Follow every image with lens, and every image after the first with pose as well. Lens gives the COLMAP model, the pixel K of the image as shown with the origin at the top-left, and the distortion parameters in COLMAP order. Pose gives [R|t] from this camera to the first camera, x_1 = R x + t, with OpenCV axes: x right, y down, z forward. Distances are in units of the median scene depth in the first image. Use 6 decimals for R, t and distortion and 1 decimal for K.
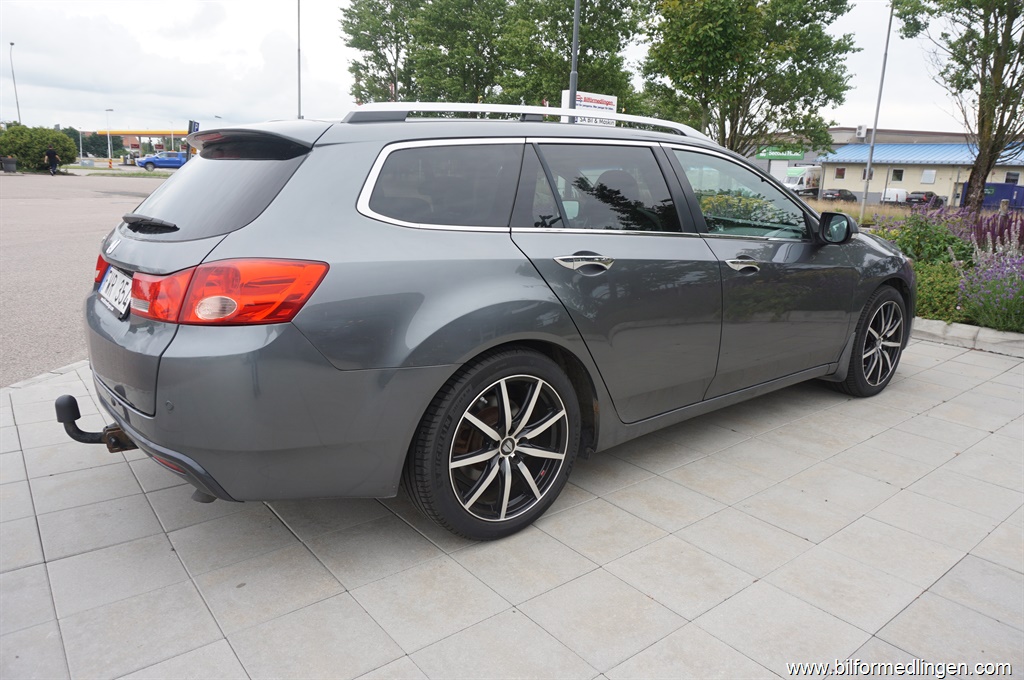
lens RADIAL K [[676.0, 0, 512.0], [0, 676.0, 340.0], [0, 0, 1]] dist [-0.048539, 0.018666]
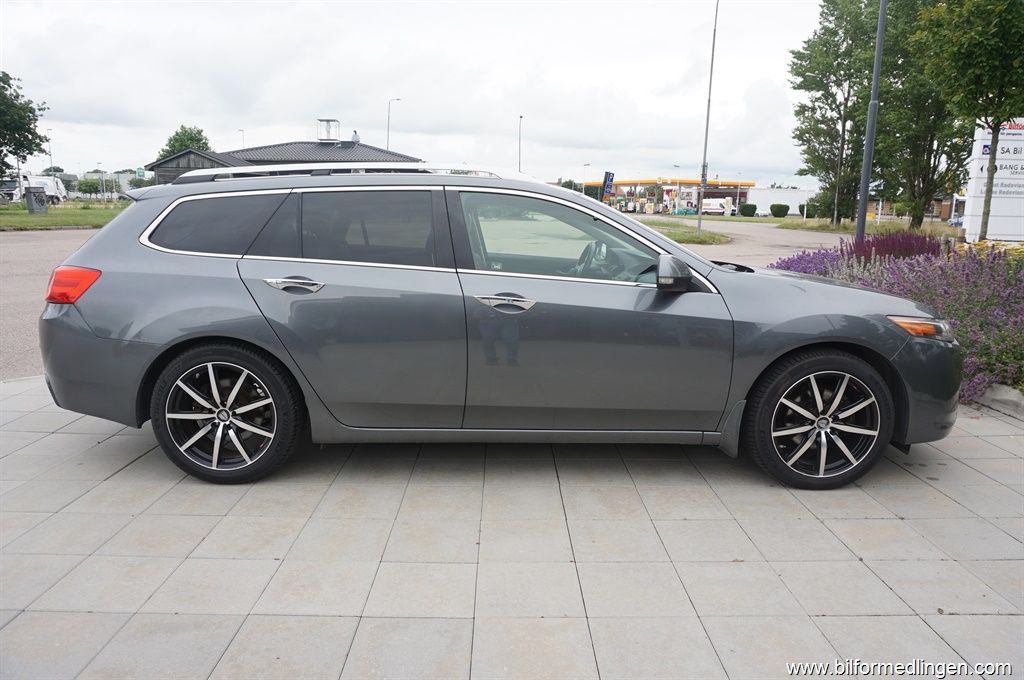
lens RADIAL K [[679.1, 0, 512.0], [0, 679.1, 340.0], [0, 0, 1]] dist [-0.030917, 0.006658]
pose [[0.789131, 0.097615, -0.606418, 0.954906], [-0.137674, 0.990281, -0.019750, -0.034142], [0.598597, 0.099074, 0.794900, 0.194509]]
